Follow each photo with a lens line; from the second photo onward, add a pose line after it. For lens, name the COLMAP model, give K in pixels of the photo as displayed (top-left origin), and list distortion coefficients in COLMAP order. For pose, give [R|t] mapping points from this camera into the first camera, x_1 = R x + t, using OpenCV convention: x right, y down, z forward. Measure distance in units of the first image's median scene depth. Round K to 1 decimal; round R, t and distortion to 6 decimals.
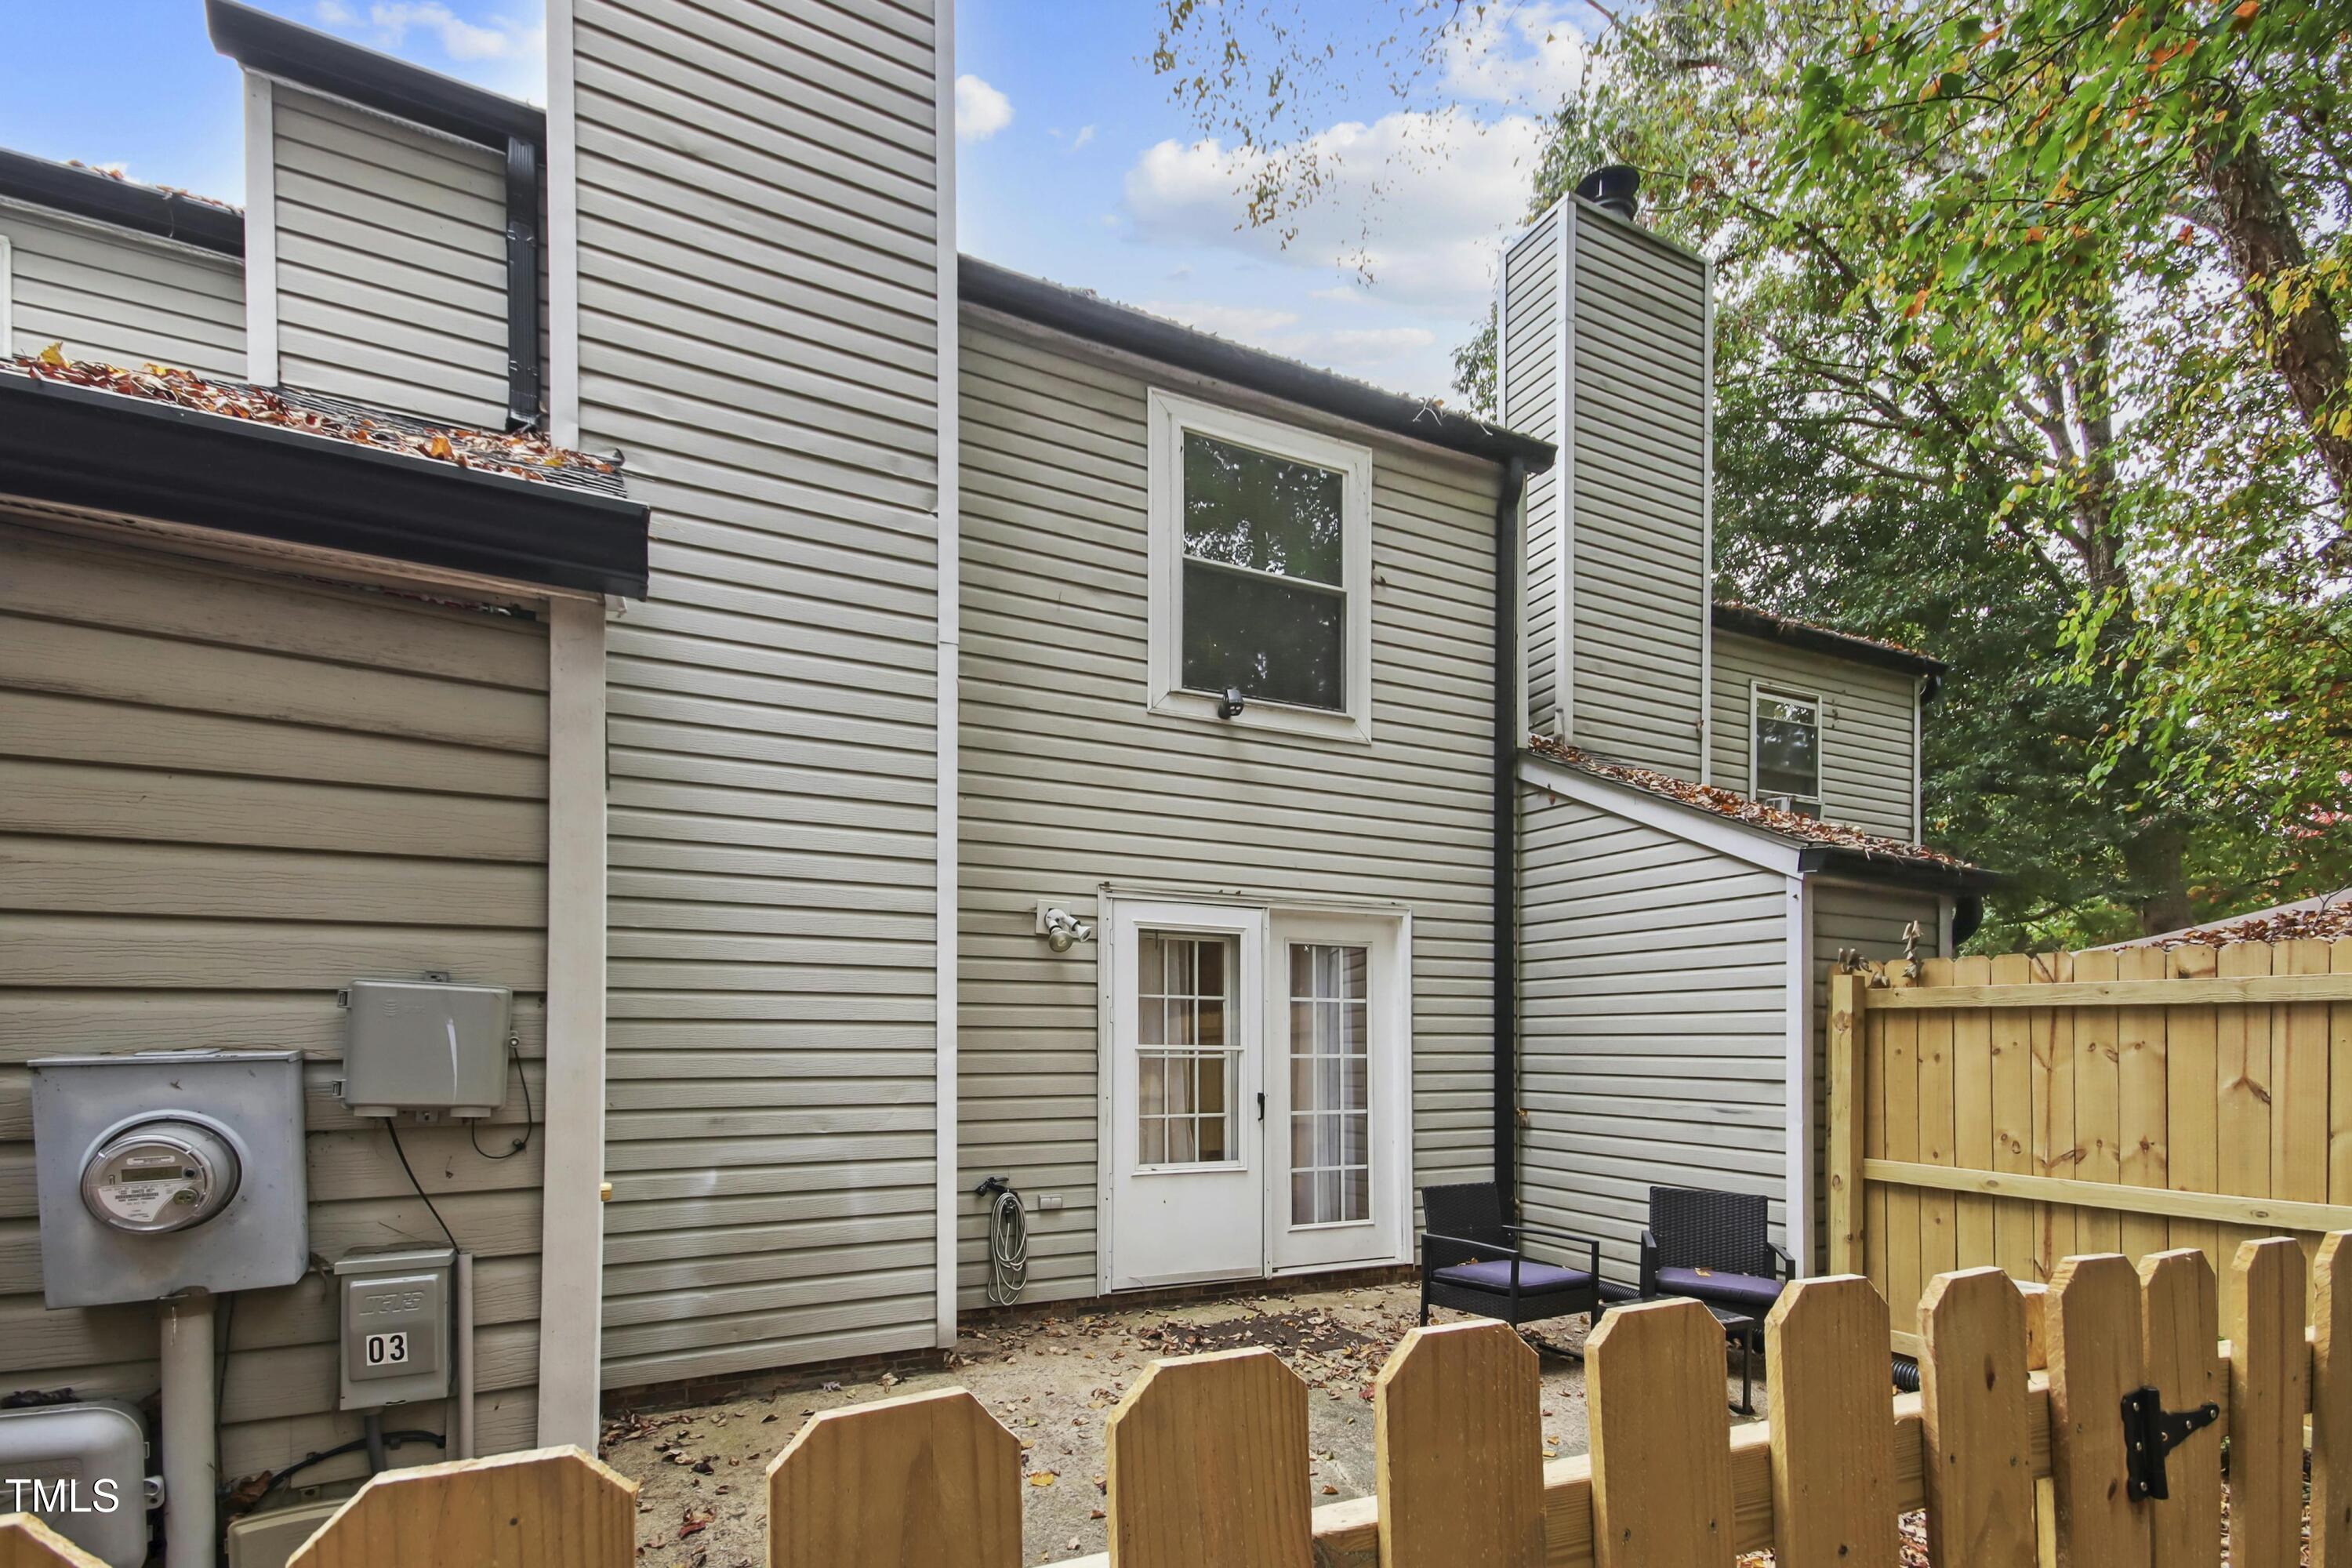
lens RADIAL K [[1122.0, 0, 1170.7], [0, 1122.0, 1032.0], [0, 0, 1]] dist [0.040183, -0.000397]
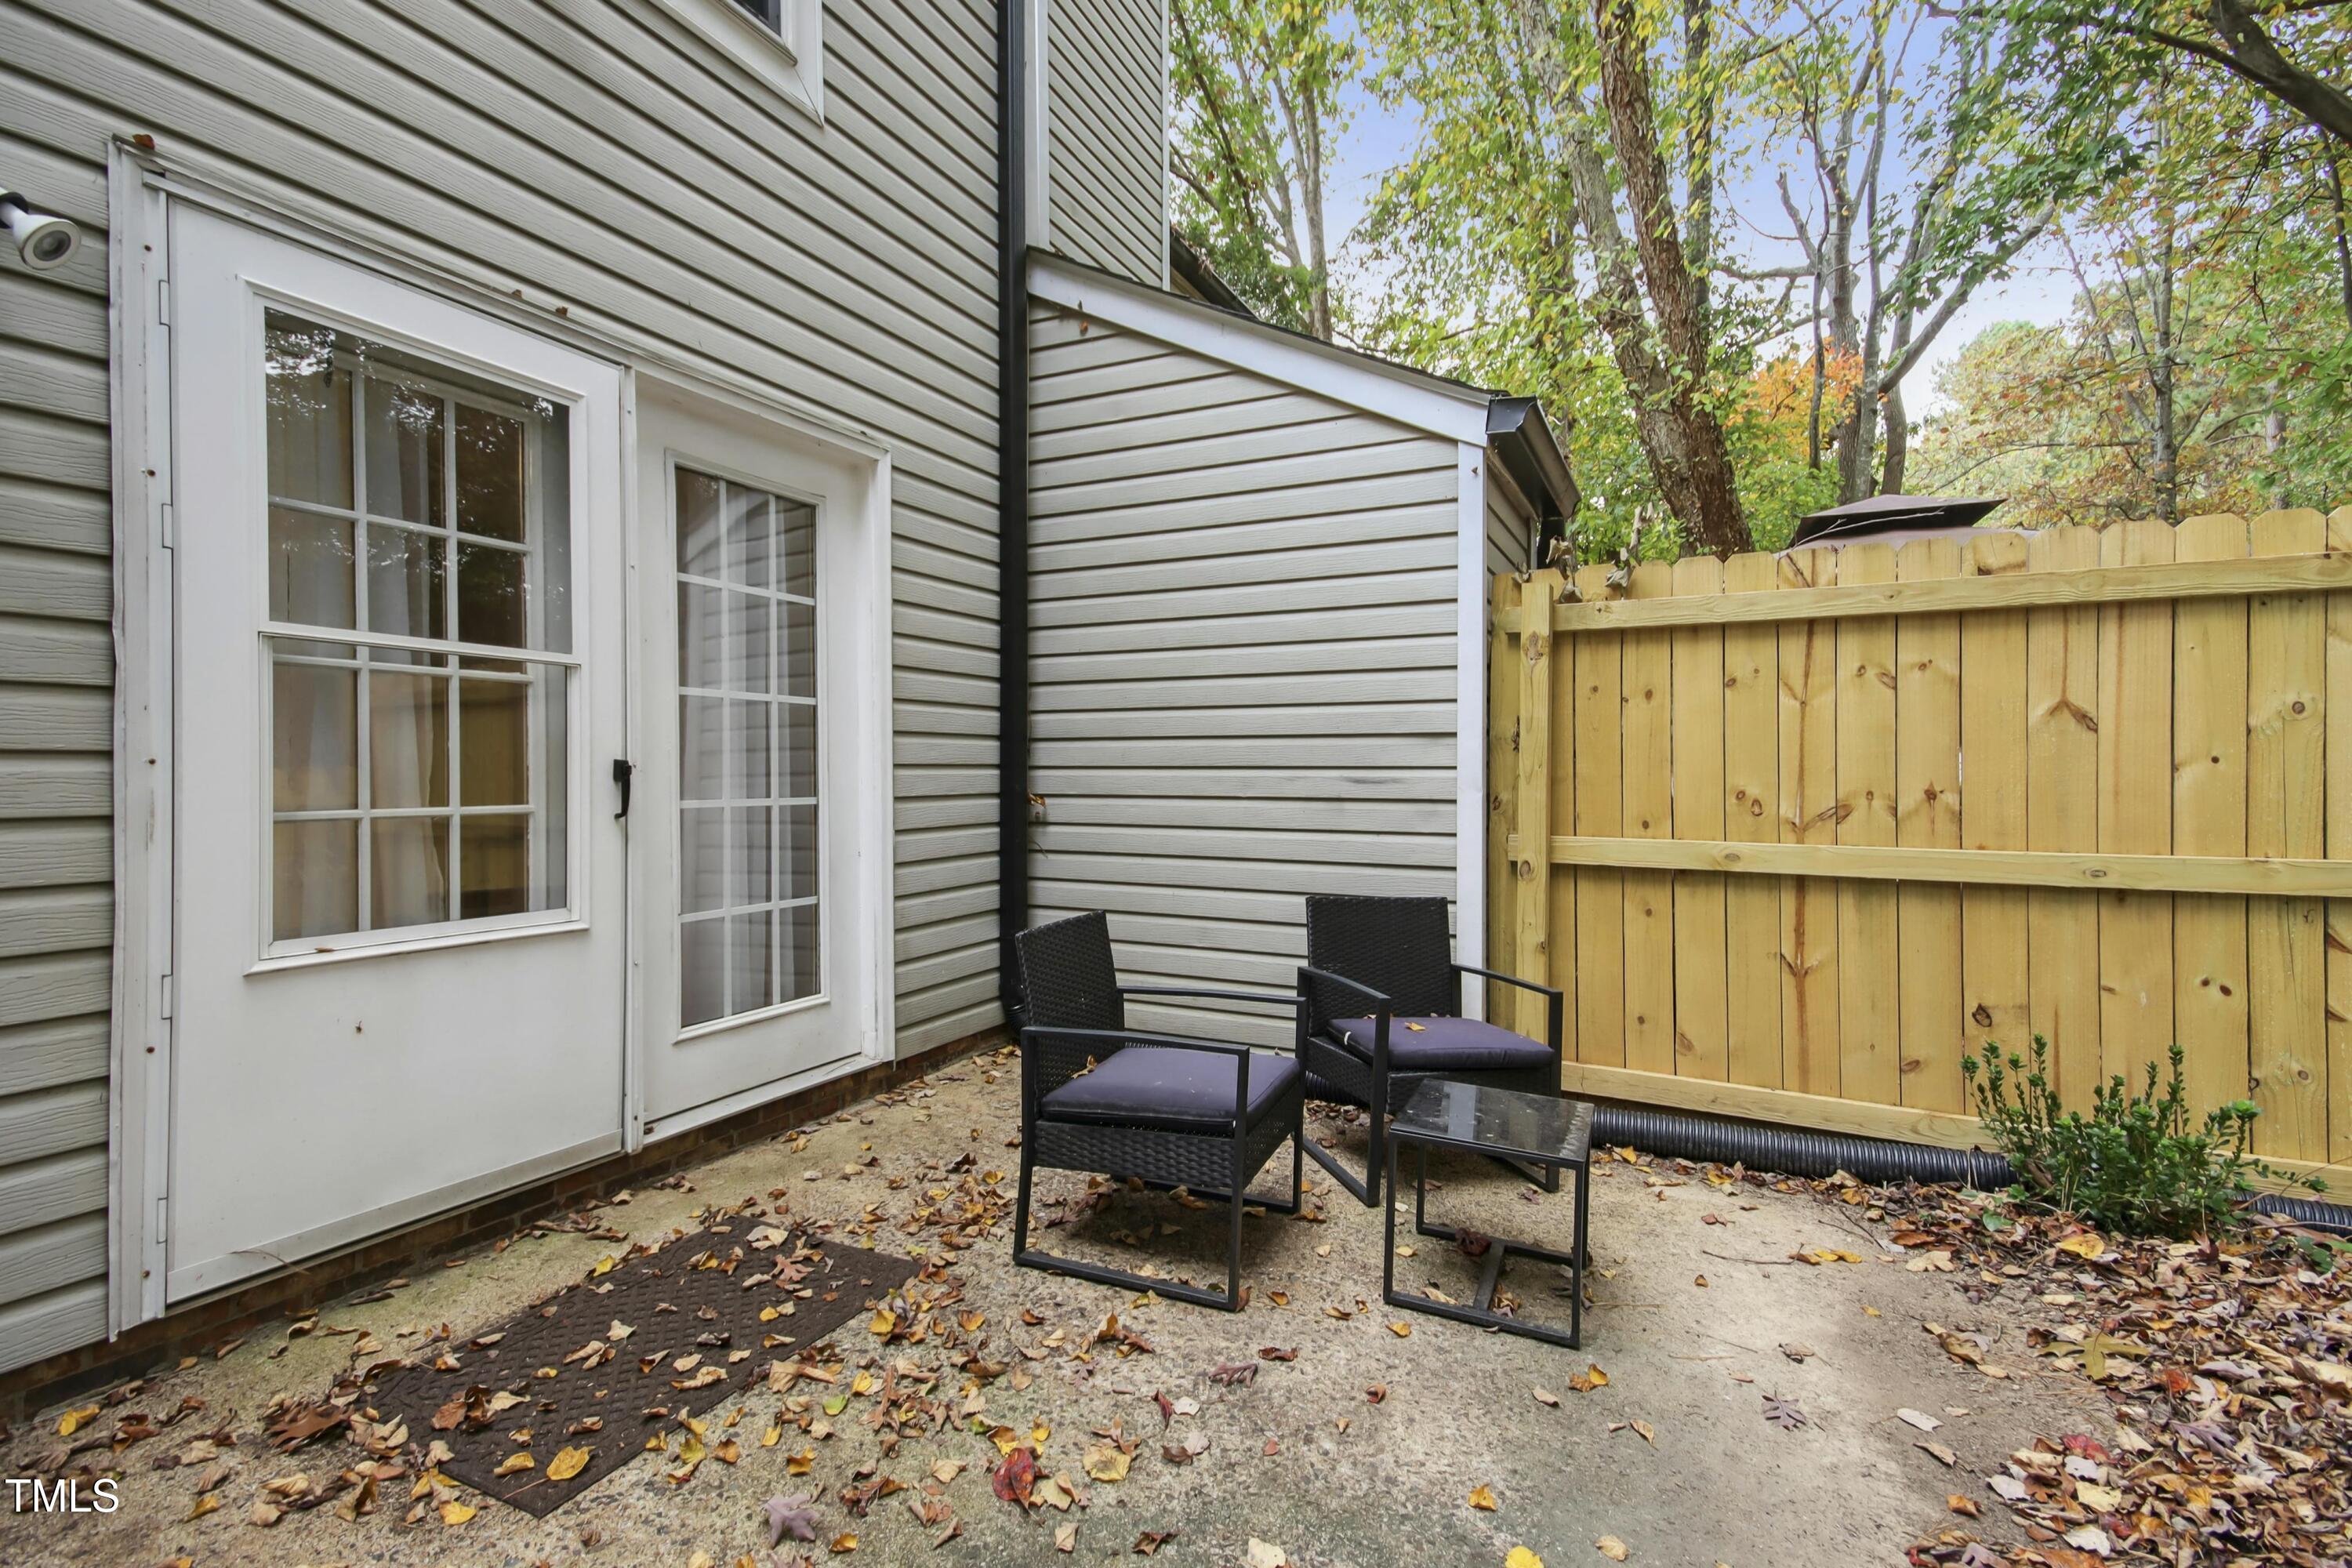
lens RADIAL K [[1084.4, 0, 1160.9], [0, 1084.4, 764.8], [0, 0, 1]] dist [0.026569, 0.000016]
pose [[0.805202, -0.001153, 0.593000, -0.008016], [-0.002868, 0.999979, 0.005838, 0.055944], [-0.592994, -0.006402, 0.805182, 0.526480]]
